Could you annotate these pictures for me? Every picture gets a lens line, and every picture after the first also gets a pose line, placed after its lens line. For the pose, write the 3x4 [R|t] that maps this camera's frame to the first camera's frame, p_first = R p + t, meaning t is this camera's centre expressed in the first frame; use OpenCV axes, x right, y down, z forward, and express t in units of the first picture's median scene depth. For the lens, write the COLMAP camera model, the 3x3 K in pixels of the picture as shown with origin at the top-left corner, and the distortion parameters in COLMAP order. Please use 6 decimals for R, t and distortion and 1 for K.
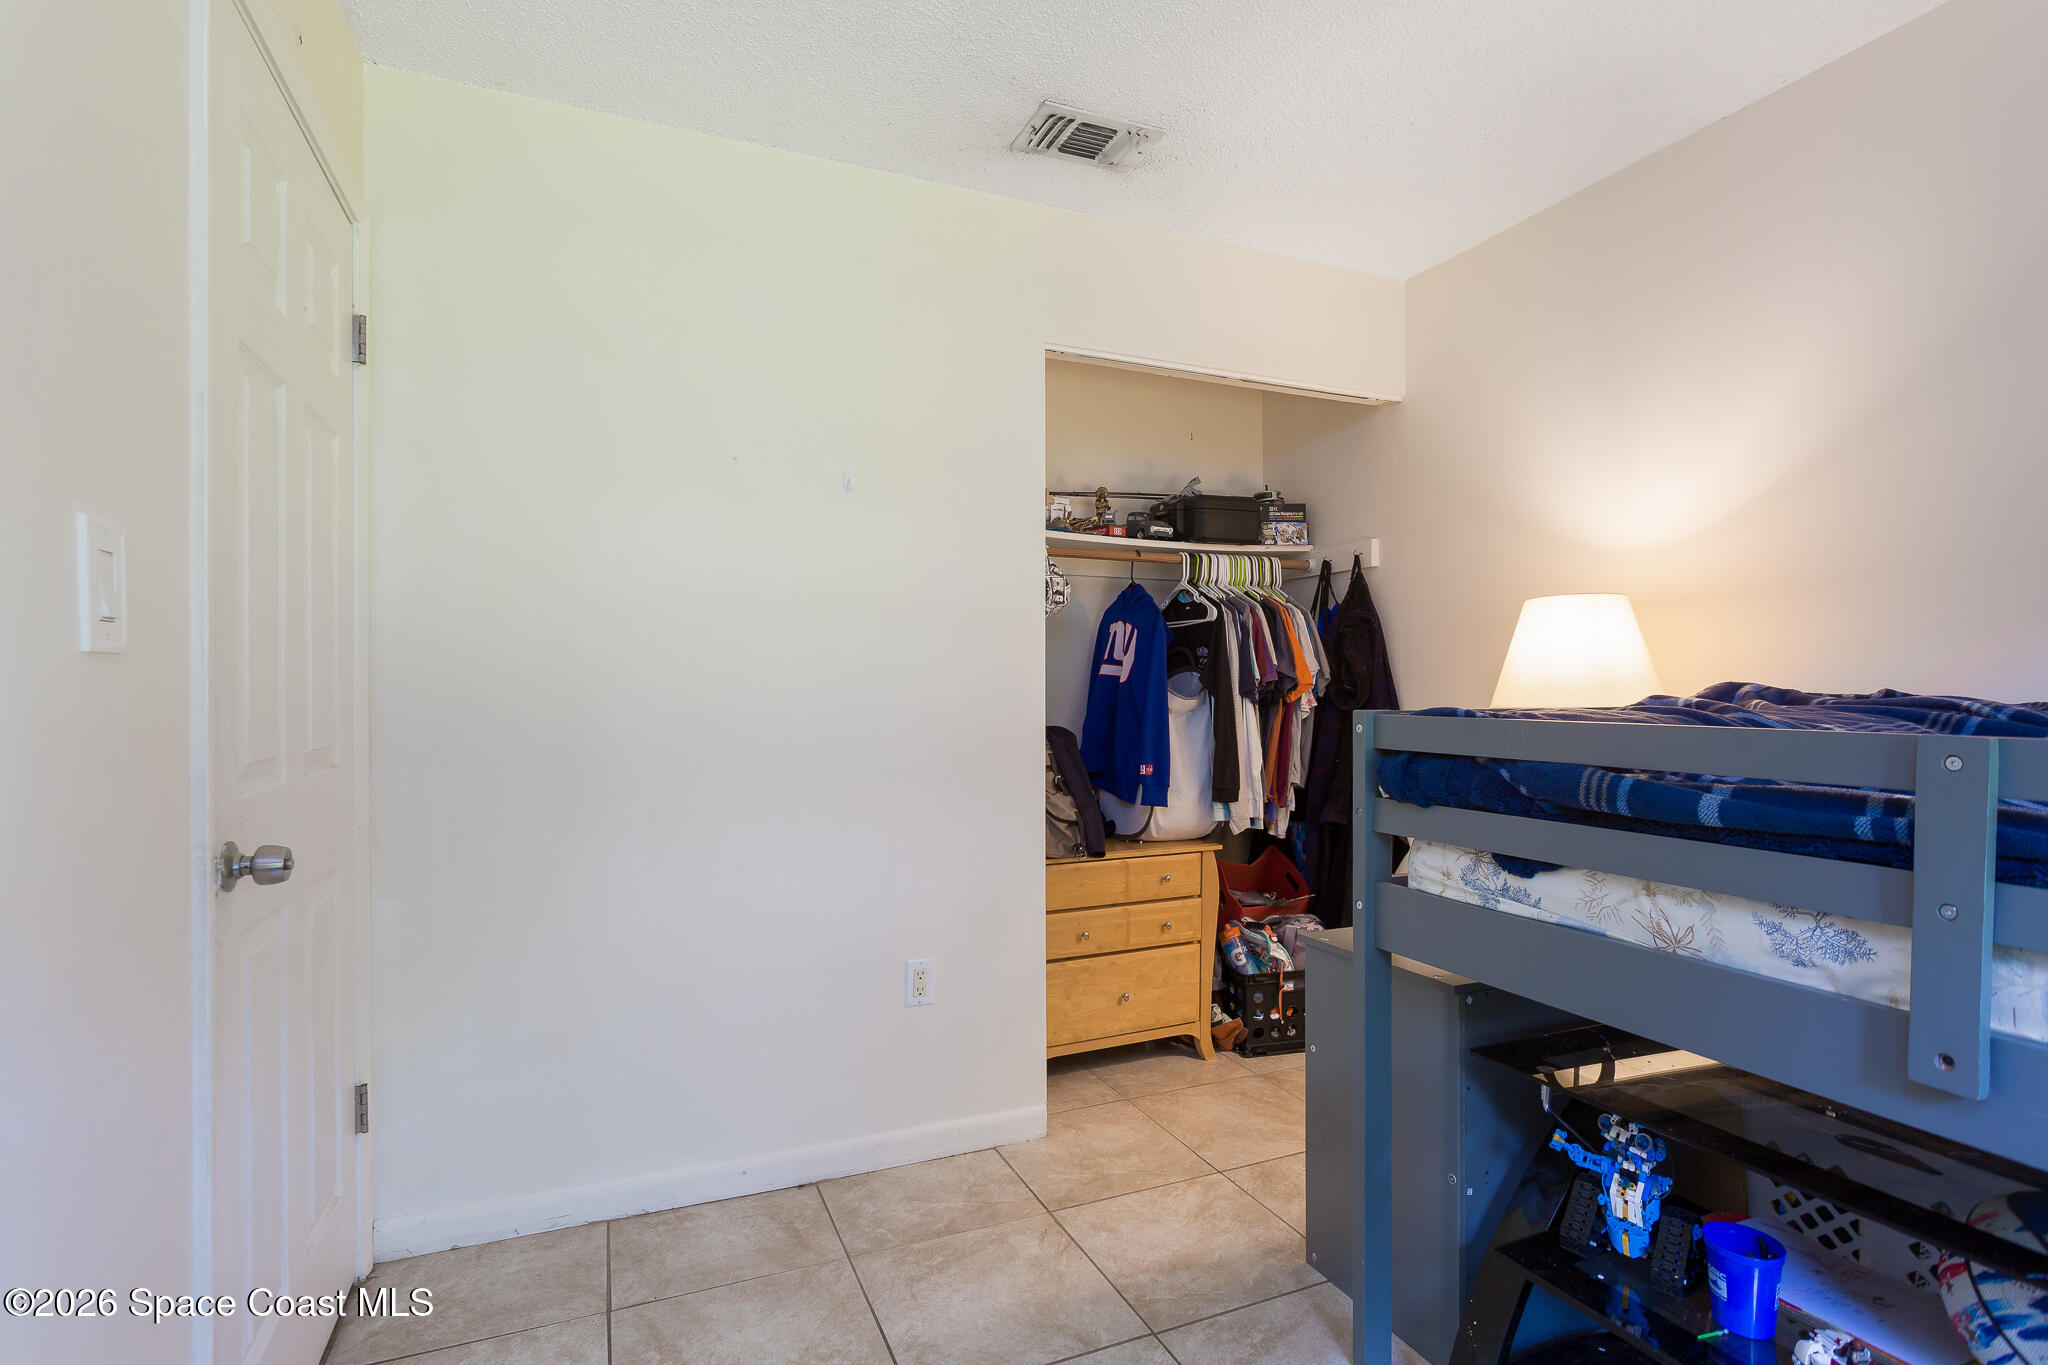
lens RADIAL K [[981.9, 0, 1013.9], [0, 981.9, 680.1], [0, 0, 1]] dist [-0.009496, 0.000380]
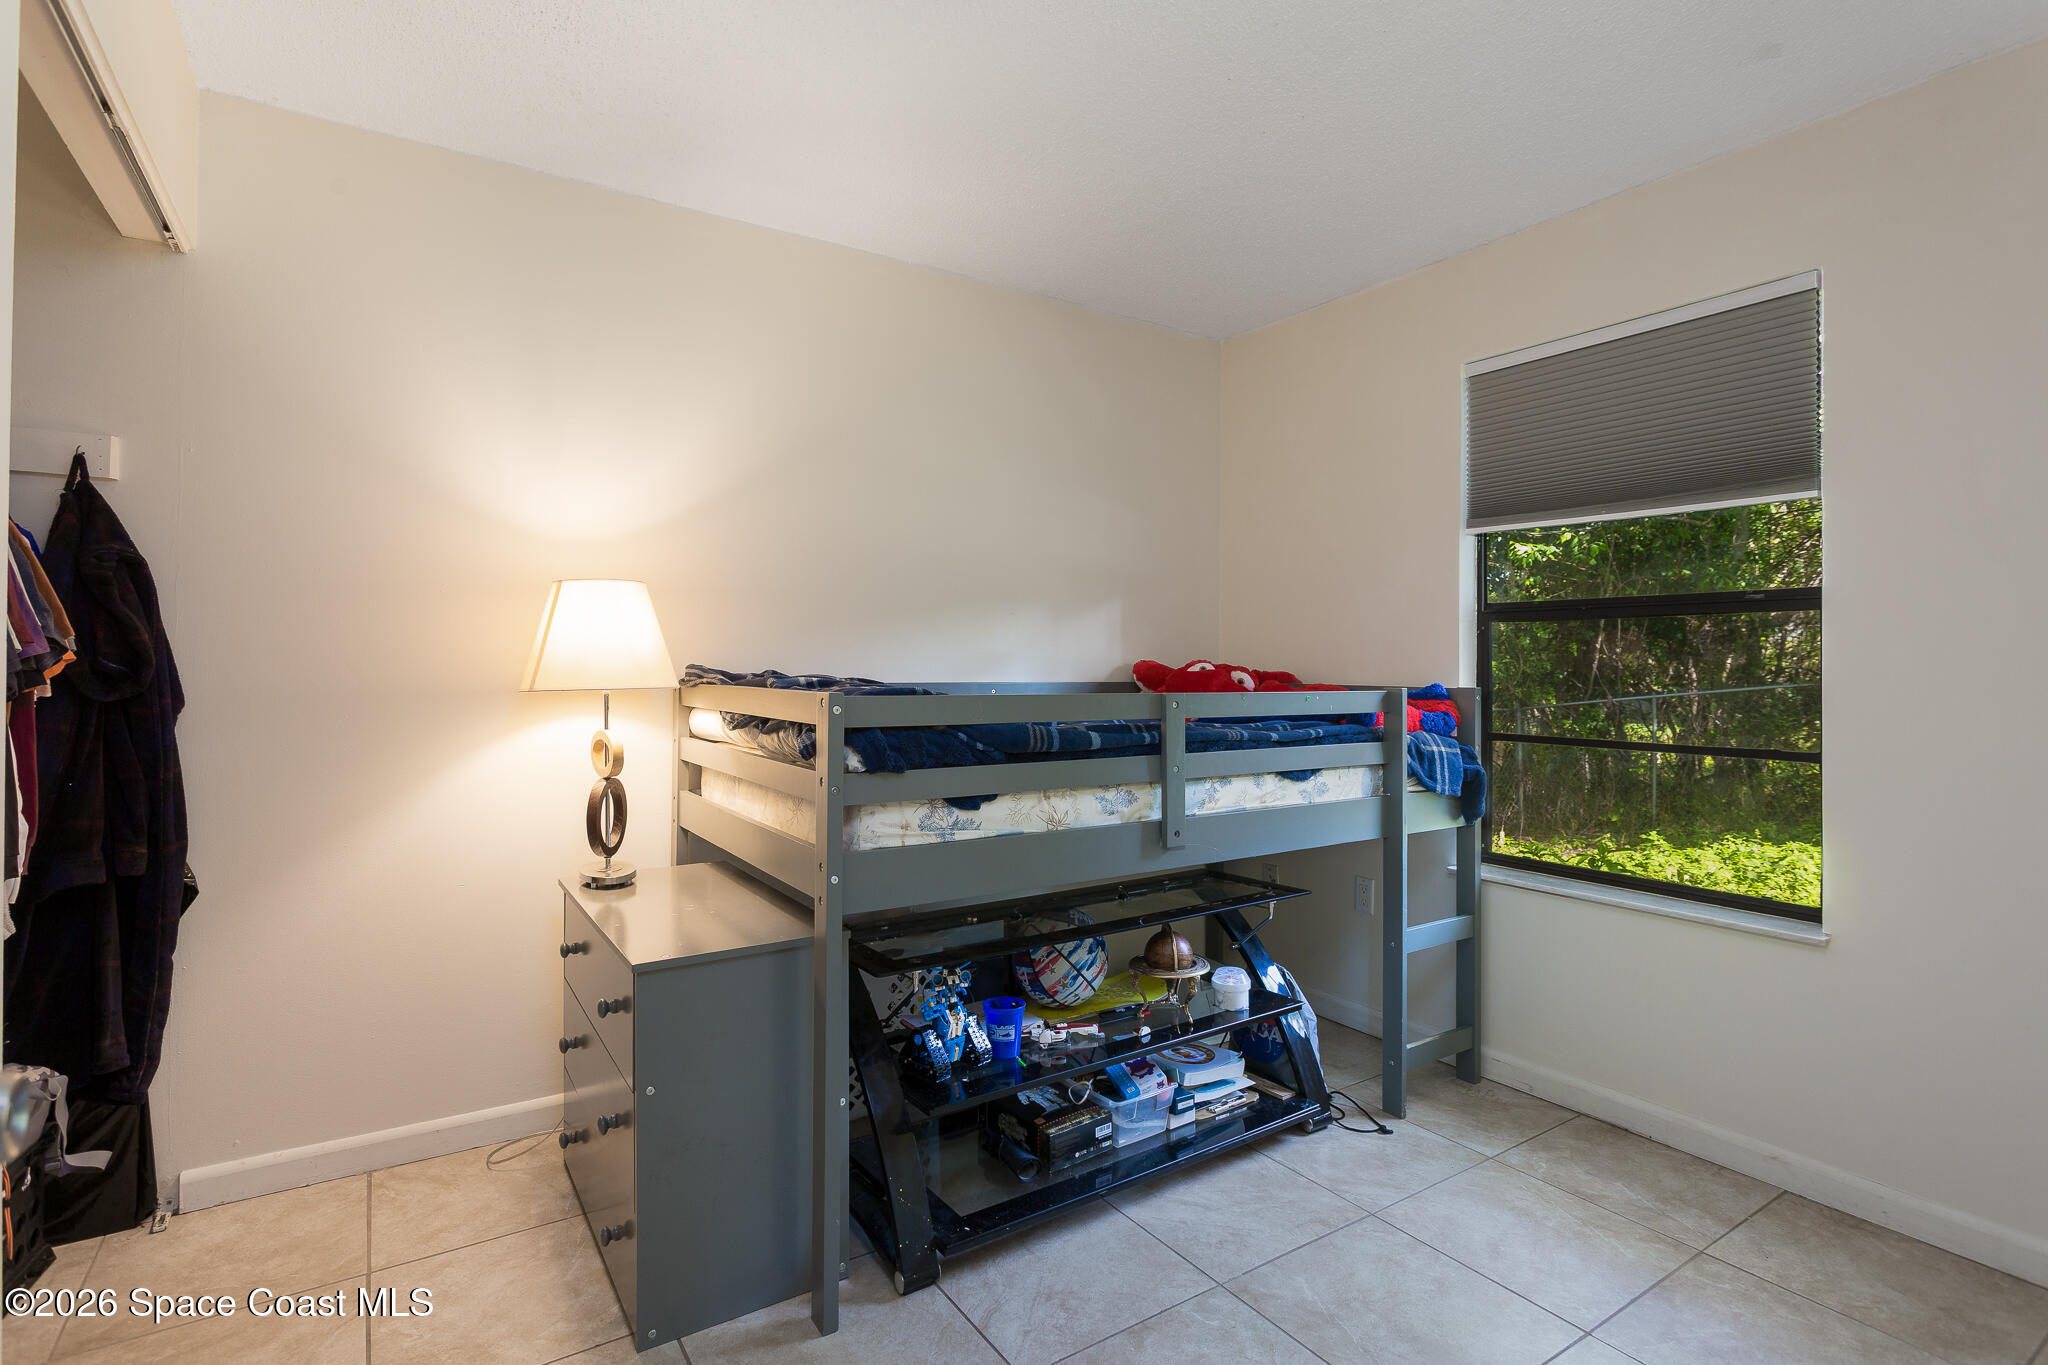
lens RADIAL K [[981.9, 0, 1013.9], [0, 981.9, 680.1], [0, 0, 1]] dist [-0.009496, 0.000380]
pose [[-0.172995, -0.011224, 0.984859, -0.893076], [-0.014325, 0.999858, 0.008879, 0.007792], [-0.984819, -0.012572, -0.173131, 1.267322]]
